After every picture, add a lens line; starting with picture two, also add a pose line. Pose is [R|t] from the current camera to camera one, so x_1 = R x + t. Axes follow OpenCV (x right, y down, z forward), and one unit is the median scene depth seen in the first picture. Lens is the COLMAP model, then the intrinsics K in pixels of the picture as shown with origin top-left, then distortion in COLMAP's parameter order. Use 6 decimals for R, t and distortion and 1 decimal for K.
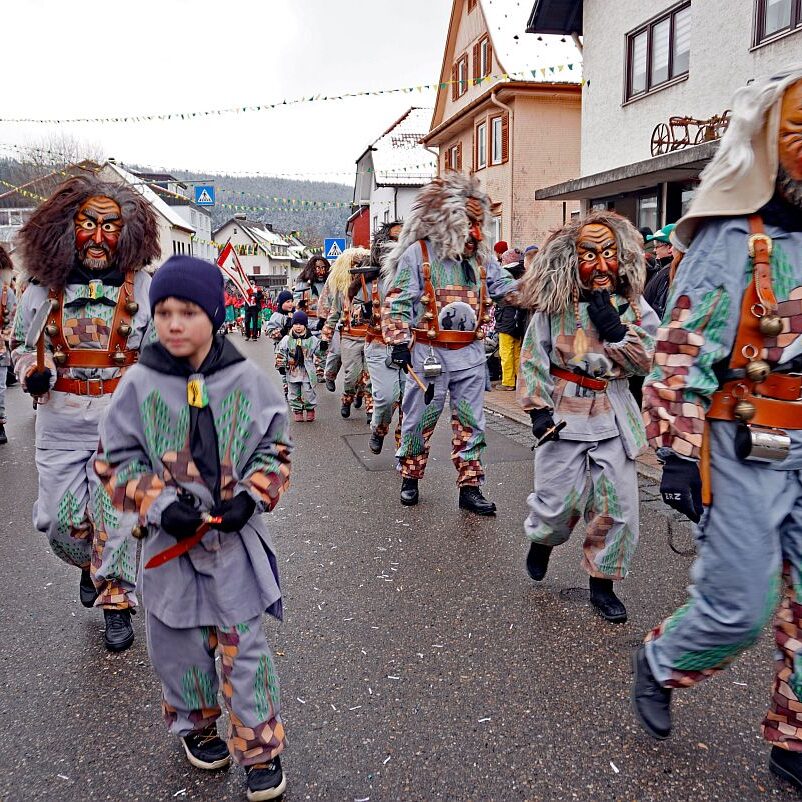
lens RADIAL K [[813.9, 0, 404.0], [0, 813.9, 380.9], [0, 0, 1]] dist [-0.035513, 0.031713]
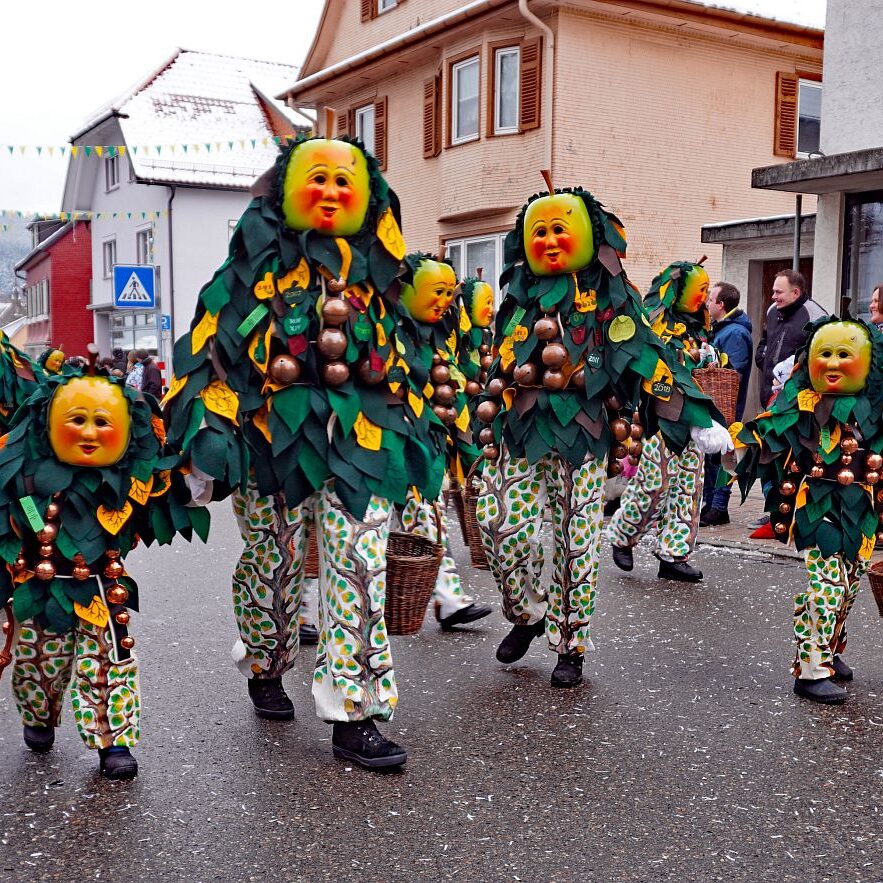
lens RADIAL K [[1244.4, 0, 491.7], [0, 1244.4, 530.0], [0, 0, 1]] dist [-0.055012, 0.020631]
pose [[0.934363, -0.029454, 0.355103, -0.182795], [0.027149, 0.999566, 0.011474, -0.015223], [-0.355287, -0.001080, 0.934757, 0.228557]]
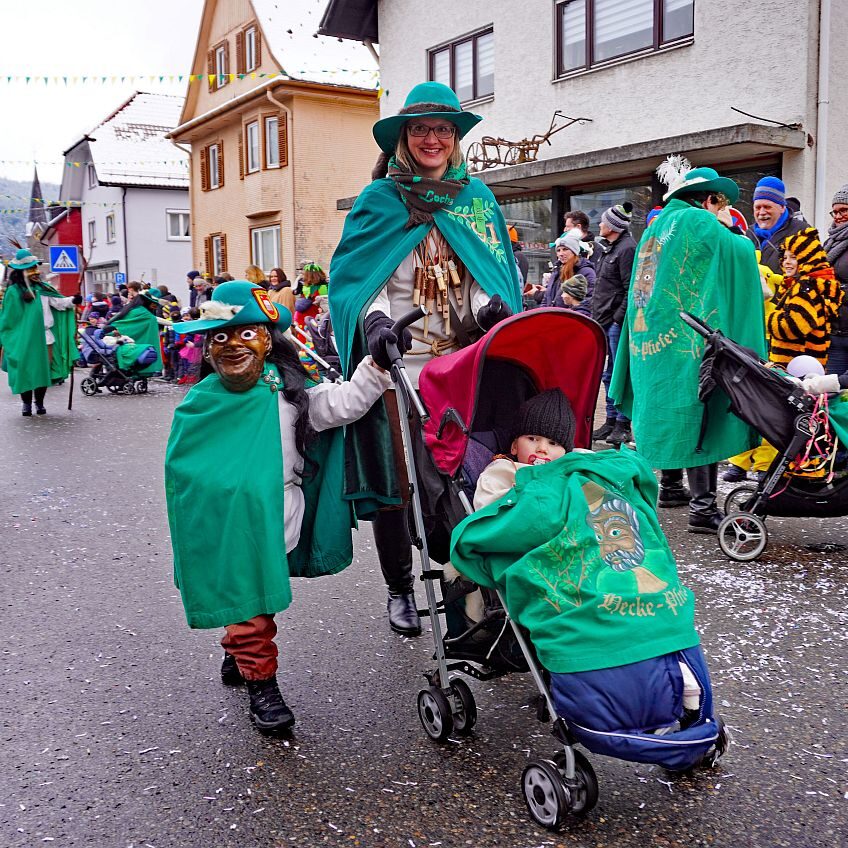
lens RADIAL K [[967.8, 0, 525.2], [0, 967.8, 384.4], [0, 0, 1]] dist [-0.019179, 0.009433]
pose [[0.912787, -0.035091, 0.406926, -0.071479], [0.051583, 0.998229, -0.029624, 0.018227], [-0.405165, 0.048031, 0.912981, -0.078329]]
